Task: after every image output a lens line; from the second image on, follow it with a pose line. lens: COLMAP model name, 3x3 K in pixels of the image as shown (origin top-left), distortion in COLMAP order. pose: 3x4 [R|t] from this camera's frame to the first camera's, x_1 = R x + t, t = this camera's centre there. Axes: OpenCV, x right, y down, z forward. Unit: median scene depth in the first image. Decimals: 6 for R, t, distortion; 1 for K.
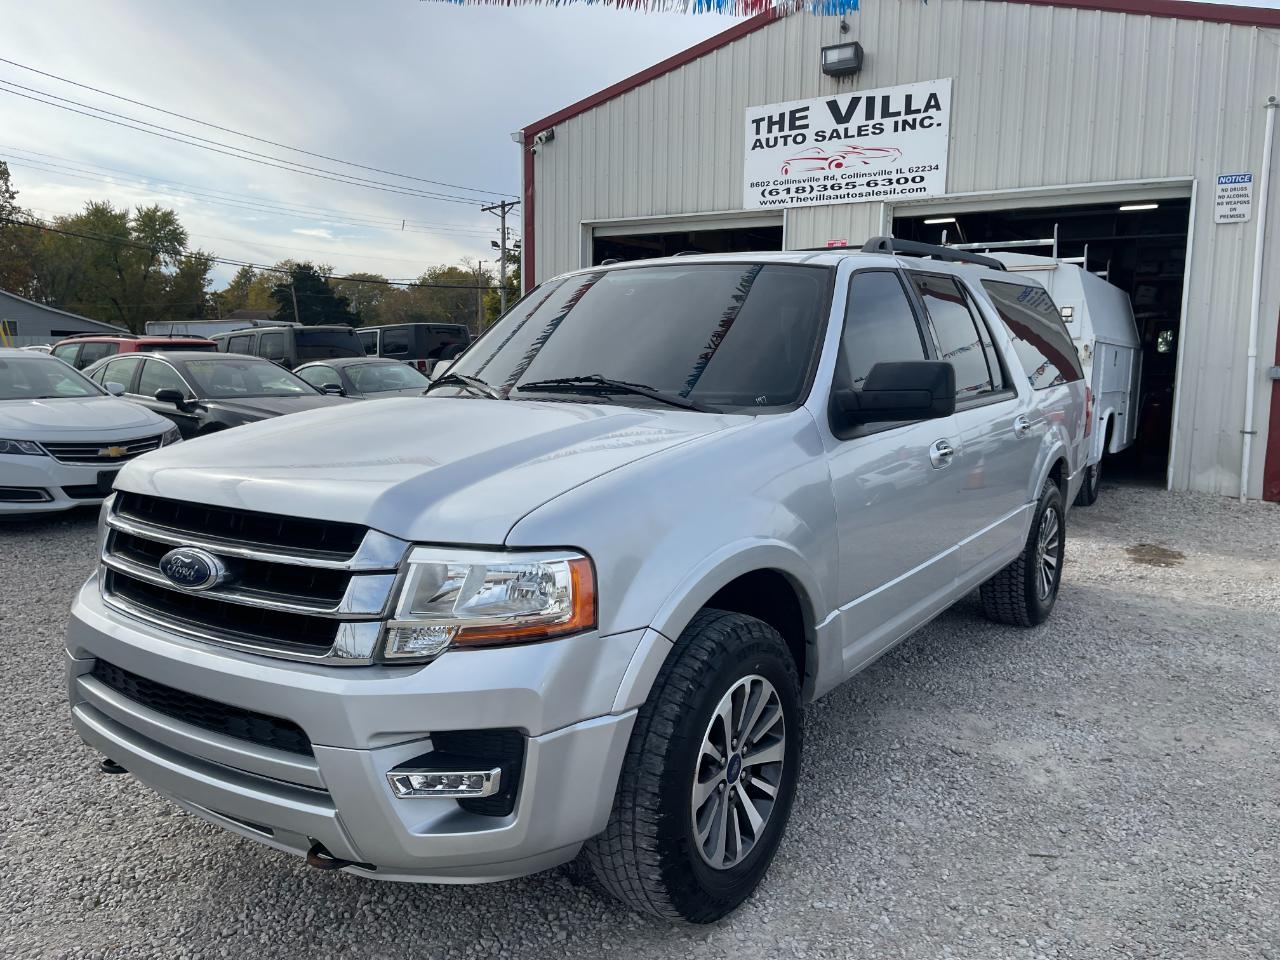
lens RADIAL K [[999.5, 0, 642.5], [0, 999.5, 476.3], [0, 0, 1]] dist [0.078977, -0.126244]
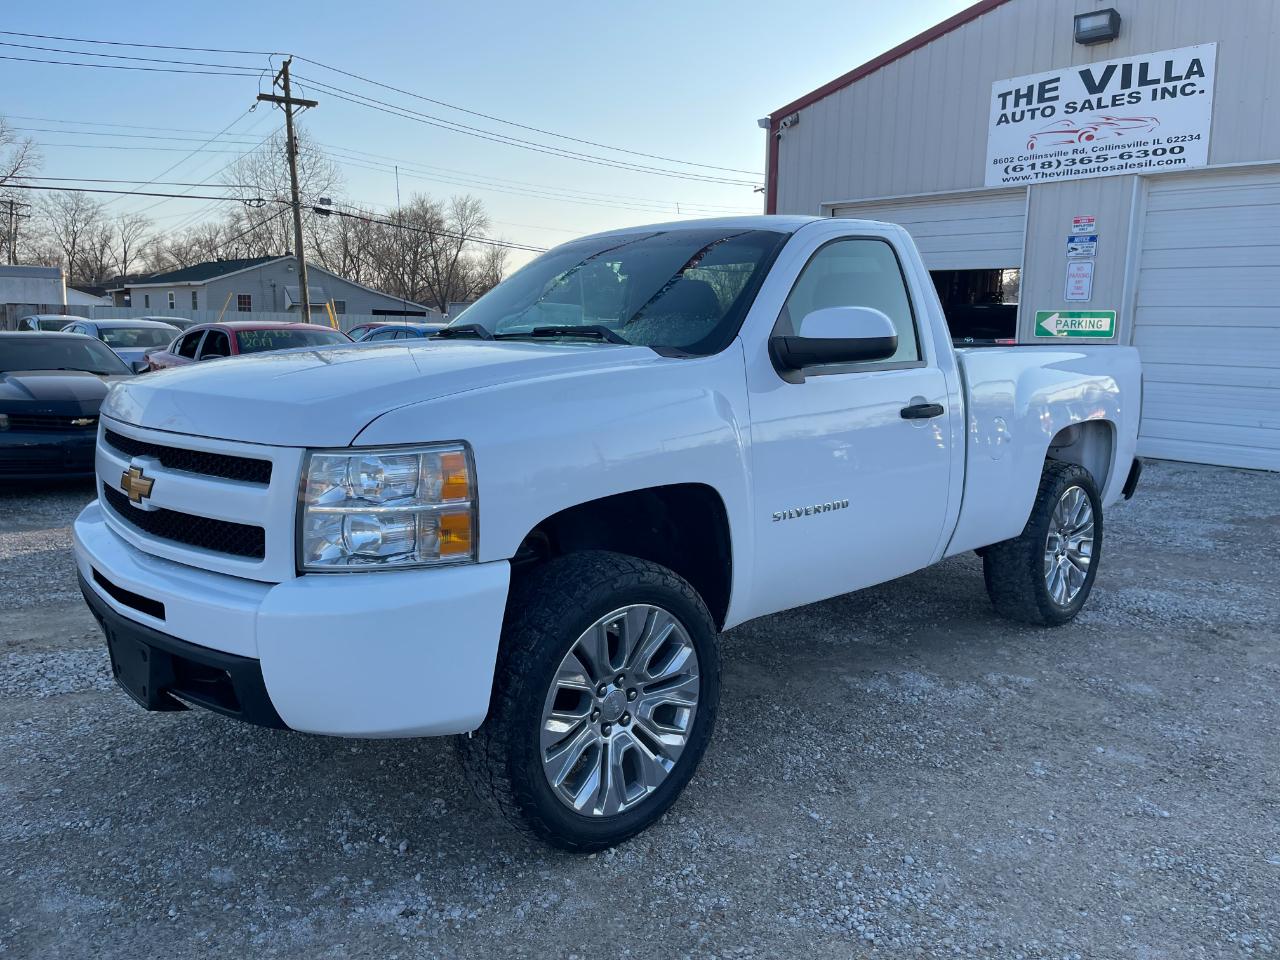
lens RADIAL K [[999.5, 0, 628.5], [0, 999.5, 480.4], [0, 0, 1]] dist [0.078977, -0.126244]
pose [[0.959242, 0.051016, -0.277944, 0.058093], [-0.044572, 0.998572, 0.029459, 0.005238], [0.279050, -0.015870, 0.960146, -0.041606]]
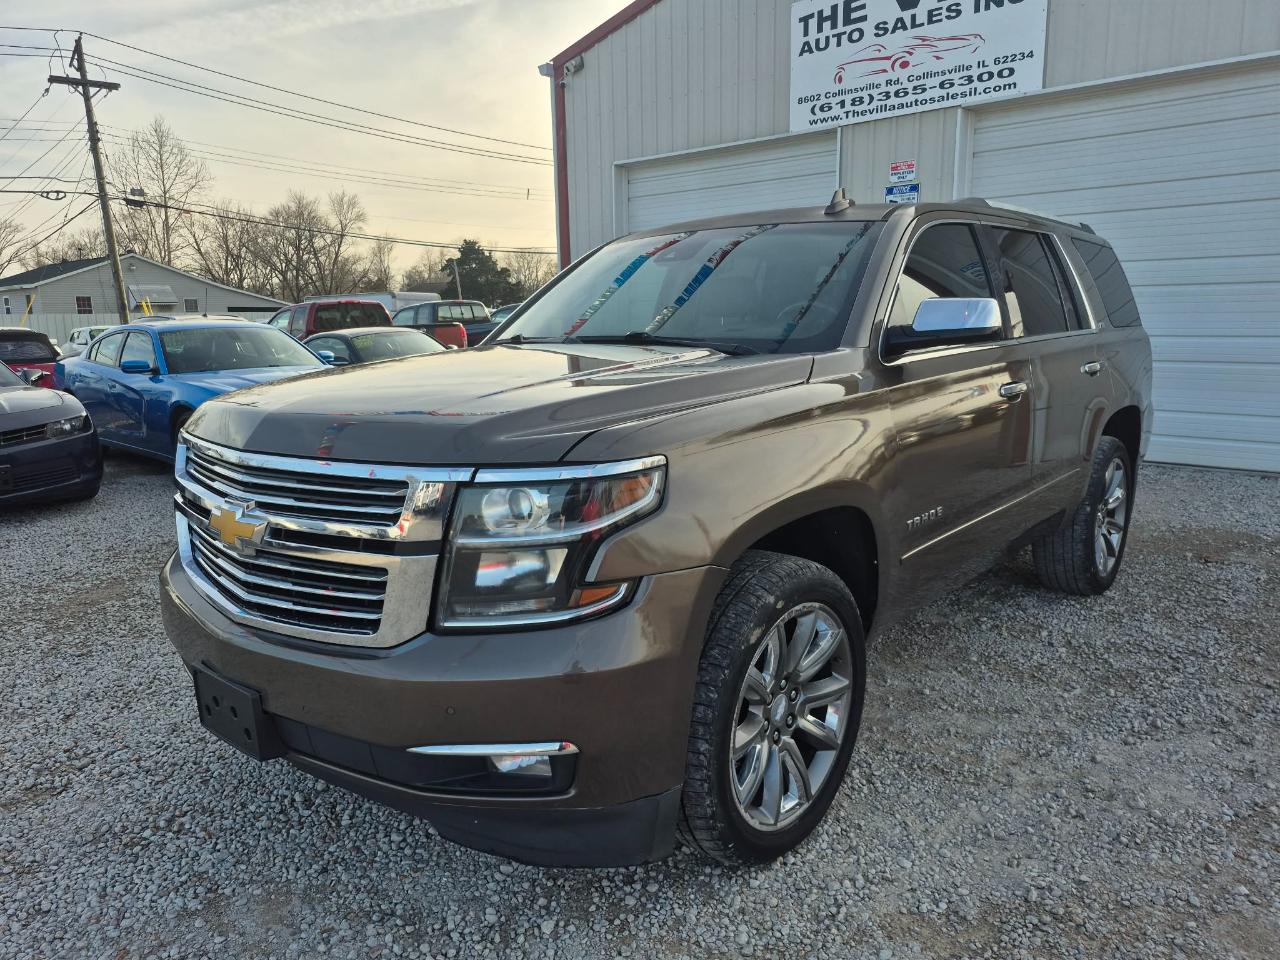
lens RADIAL K [[917.0, 0, 642.8], [0, 917.0, 486.1], [0, 0, 1]] dist [0.045377, -0.053430]
pose [[0.986605, 0.001135, -0.163123, 0.109064], [0.009114, 0.998030, 0.062070, -0.026132], [0.162872, -0.062726, 0.984651, 0.229962]]
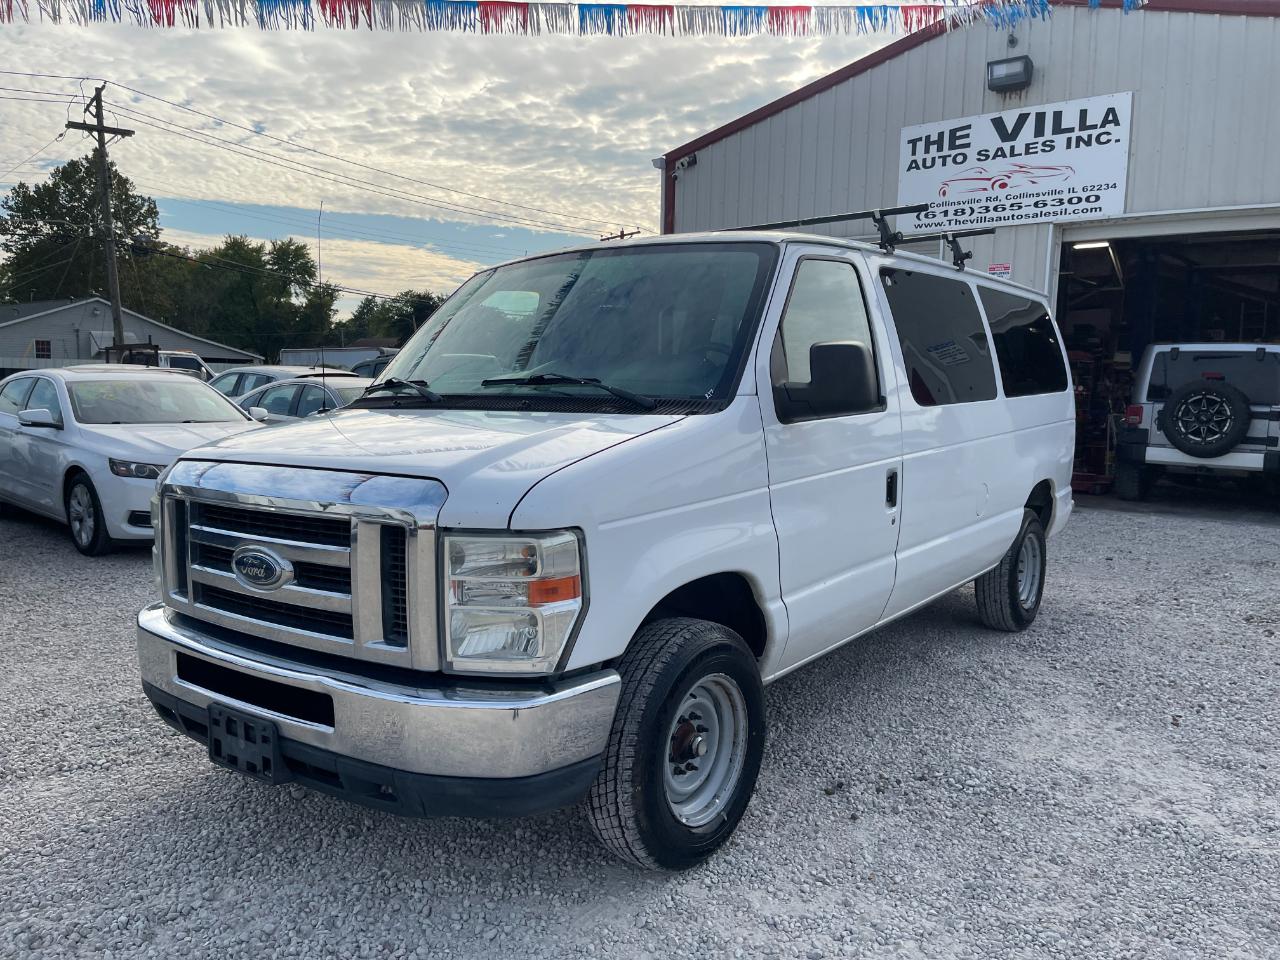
lens RADIAL K [[999.5, 0, 635.6], [0, 999.5, 493.5], [0, 0, 1]] dist [0.078977, -0.126244]
pose [[0.993846, 0.019712, -0.109006, -0.037745], [-0.021020, 0.999720, -0.010863, -0.002483], [0.108762, 0.013088, 0.993982, 0.024481]]
